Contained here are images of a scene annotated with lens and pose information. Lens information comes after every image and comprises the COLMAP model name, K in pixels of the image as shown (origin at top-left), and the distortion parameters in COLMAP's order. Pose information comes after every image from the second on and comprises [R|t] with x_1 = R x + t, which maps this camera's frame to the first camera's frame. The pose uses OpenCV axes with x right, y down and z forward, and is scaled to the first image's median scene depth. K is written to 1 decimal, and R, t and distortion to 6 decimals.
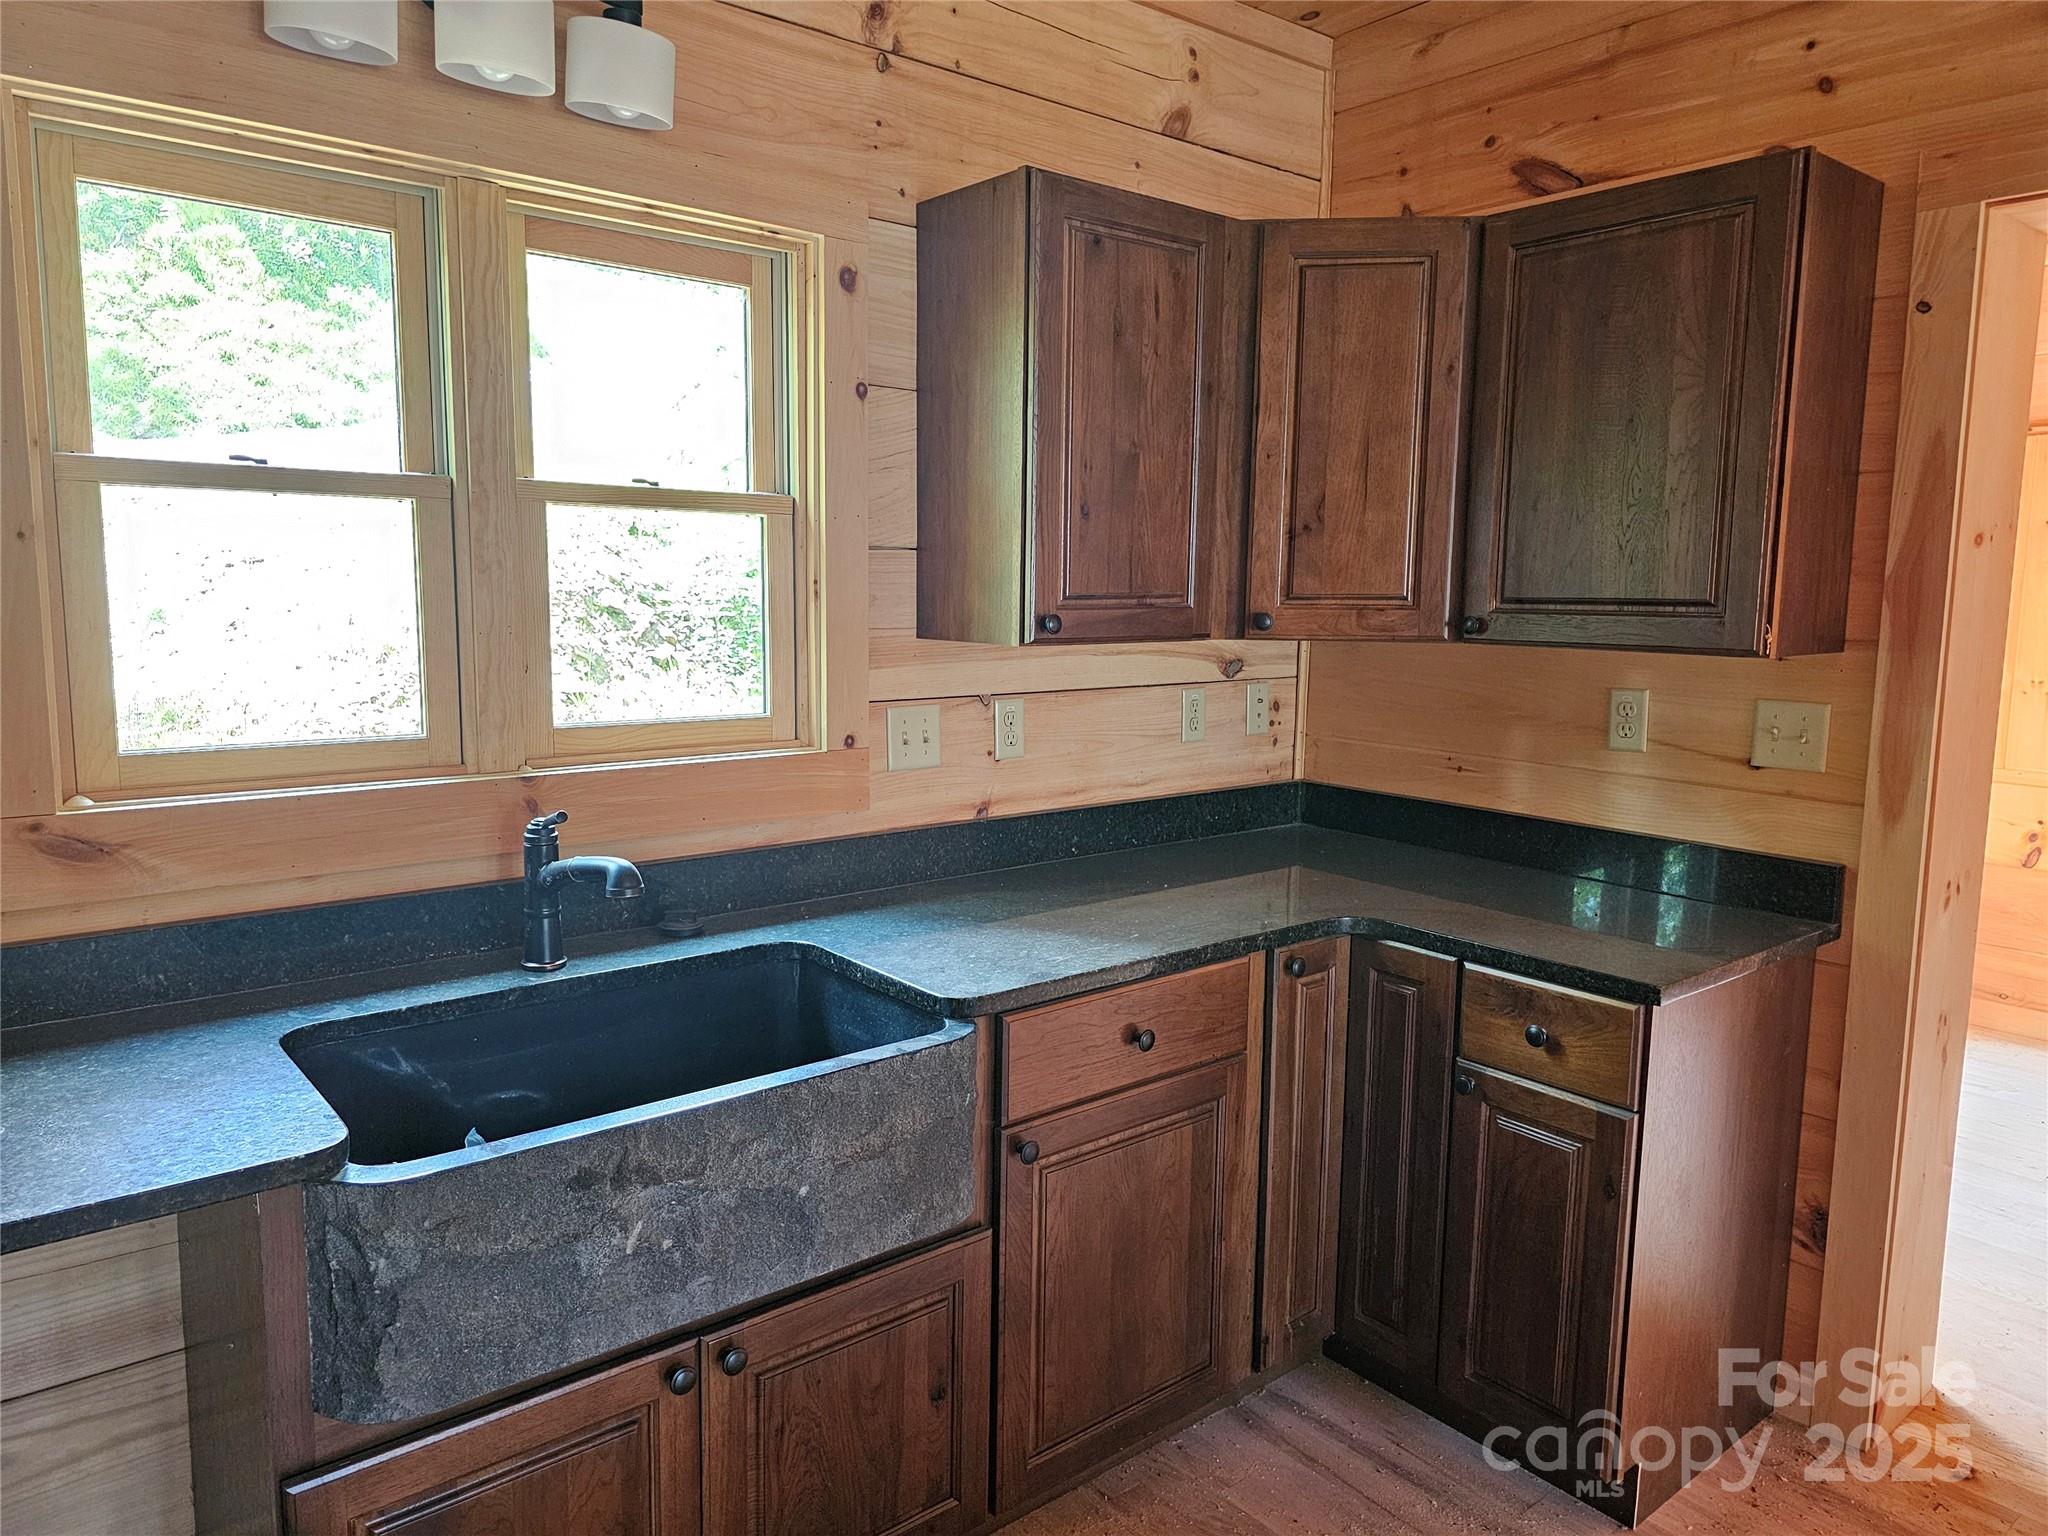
lens RADIAL K [[1386.4, 0, 1017.2], [0, 1386.4, 745.7], [0, 0, 1]] dist [0.045647, -0.030631]
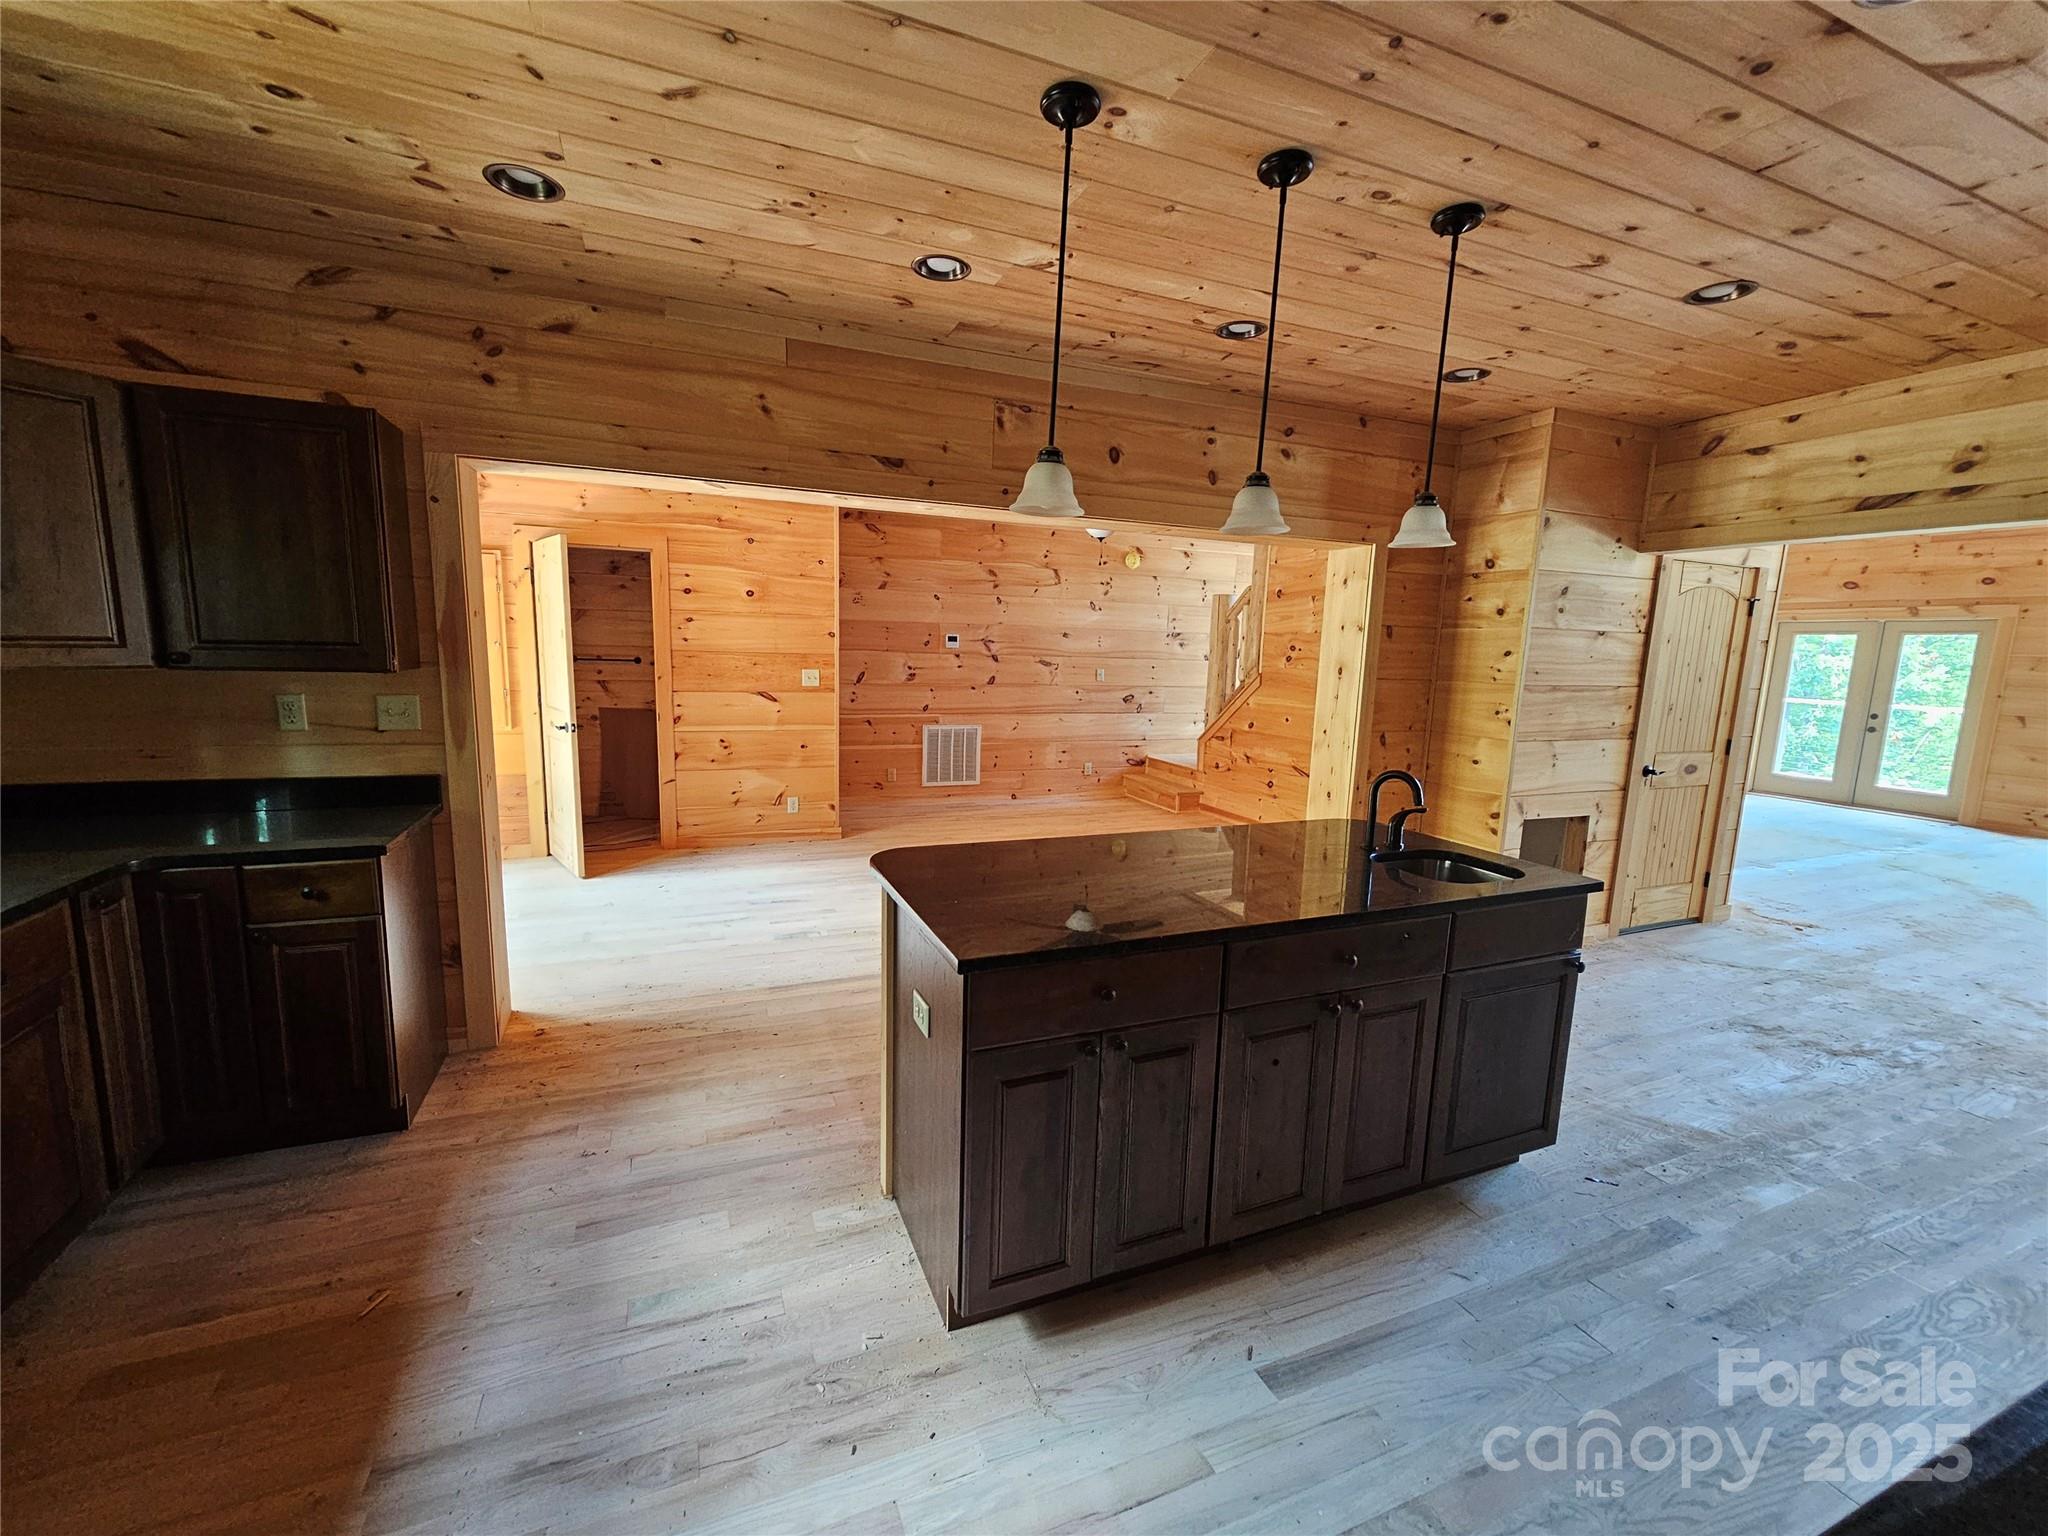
lens RADIAL K [[836.4, 0, 1017.1], [0, 836.4, 771.9], [0, 0, 1]] dist [0.000042, -0.000936]
pose [[0.291691, -0.147523, 0.945068, -0.303679], [0.090860, 0.987841, 0.126156, 0.005064], [-0.952187, 0.049070, 0.301548, -0.151330]]
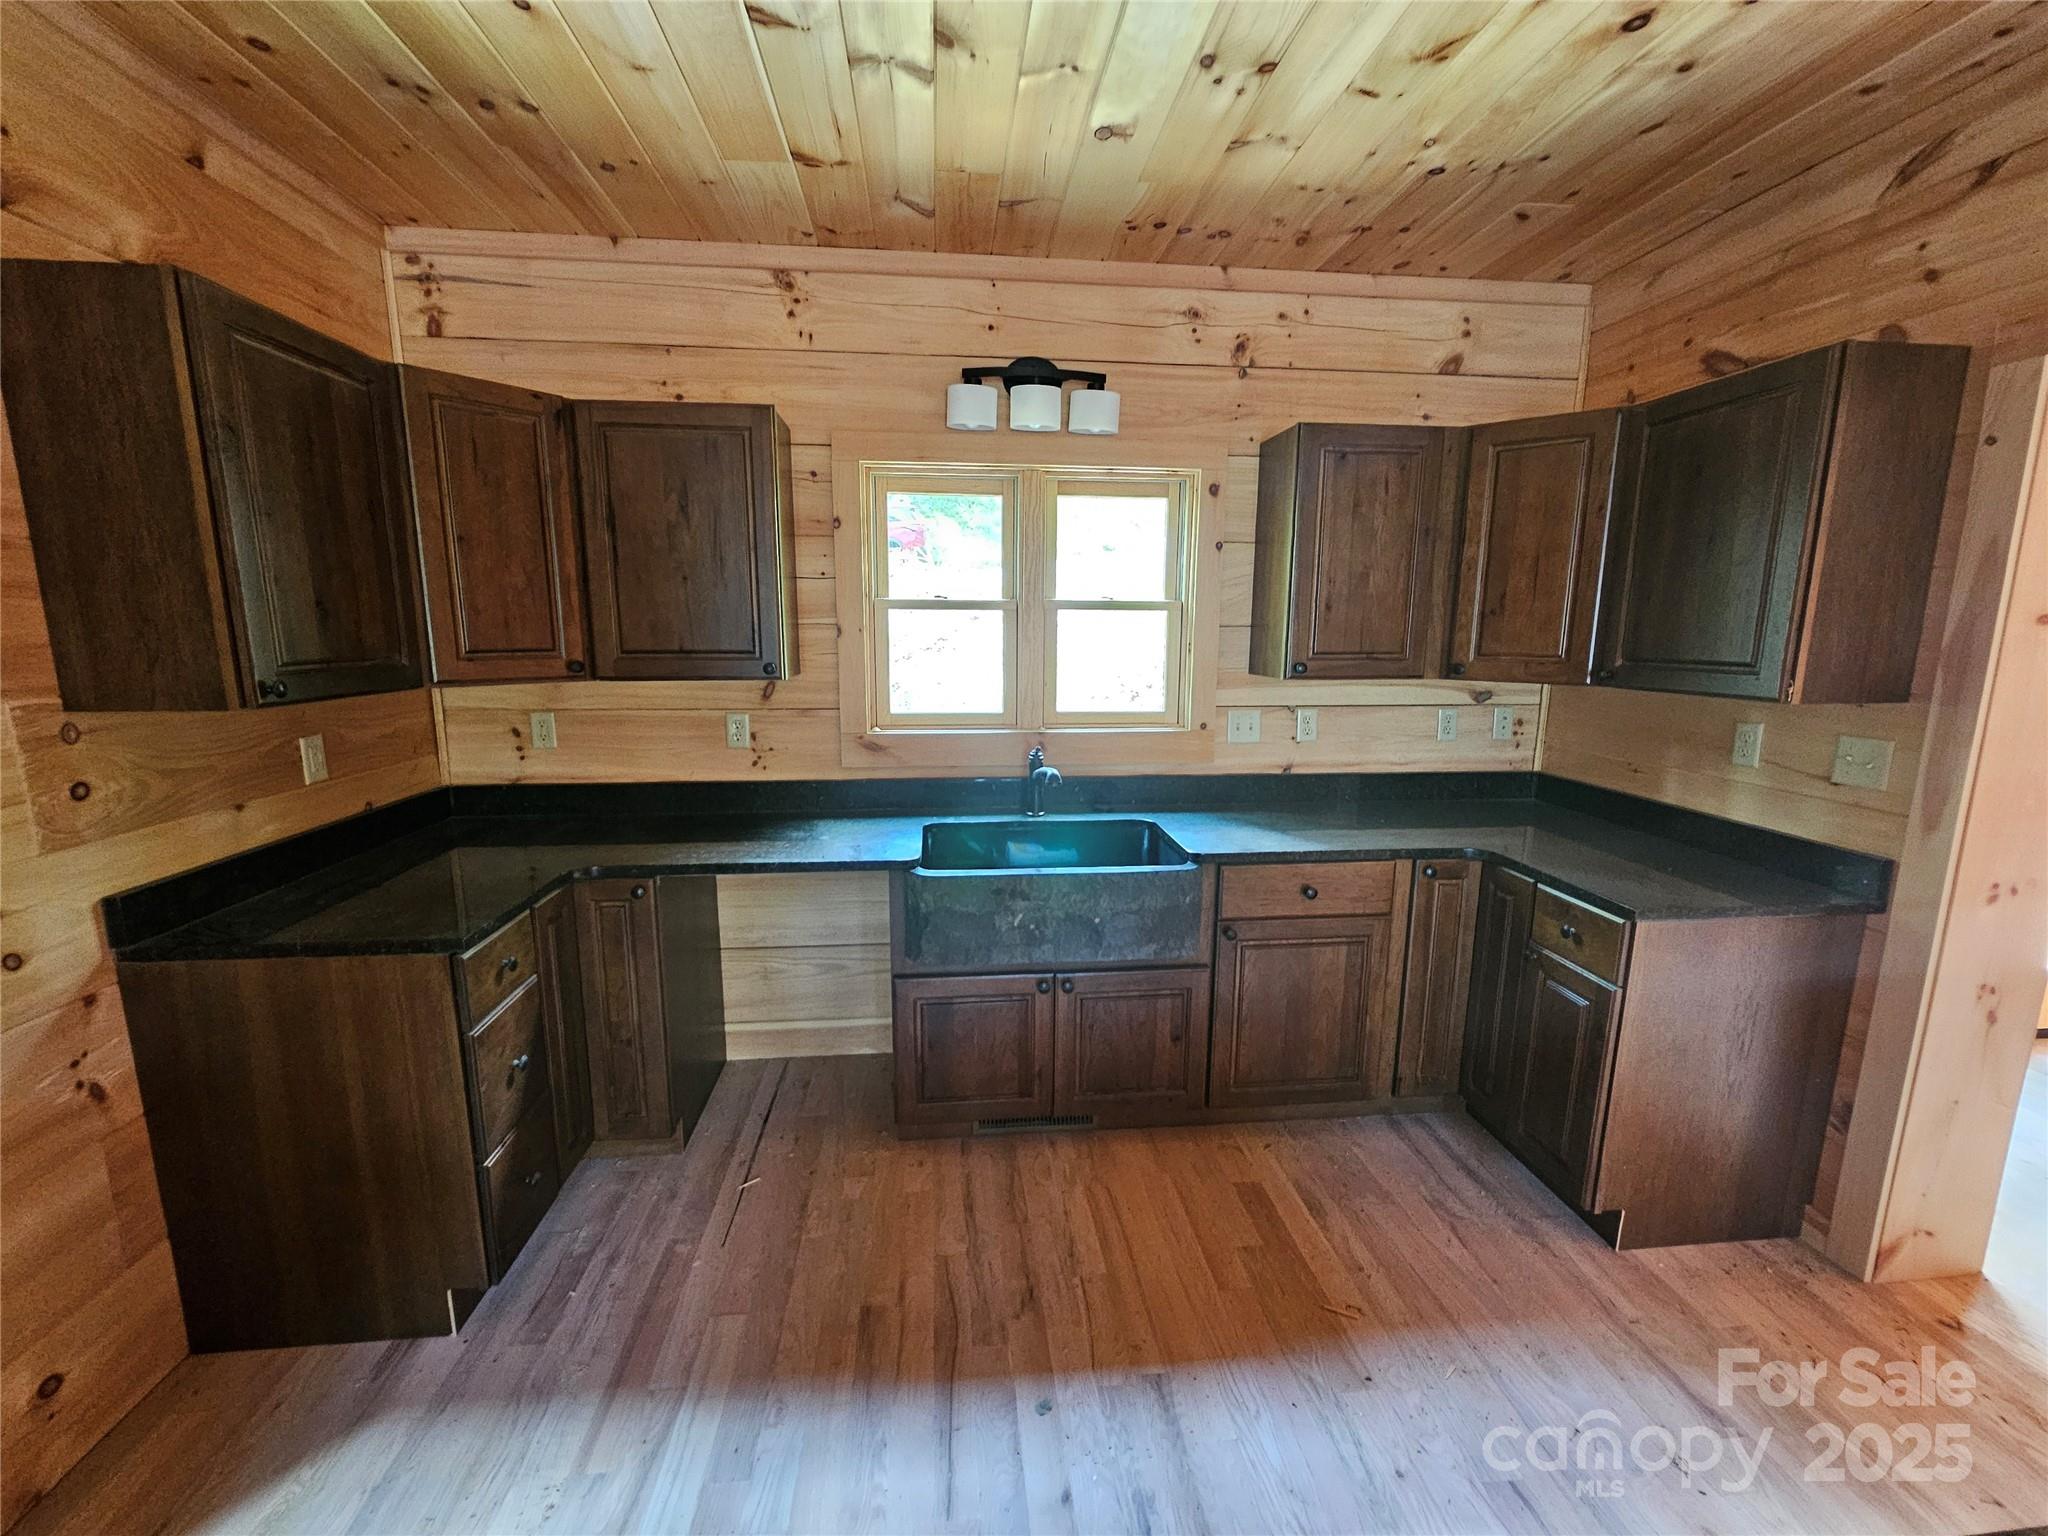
lens RADIAL K [[848.4, 0, 1024.0], [0, 848.4, 768.0], [0, 0, 1]] dist [0.000296, -0.000937]
pose [[0.834895, 0.084773, -0.543842, 0.328518], [-0.061600, 0.996252, 0.060727, -0.001539], [0.546951, -0.017200, 0.836988, -0.144852]]
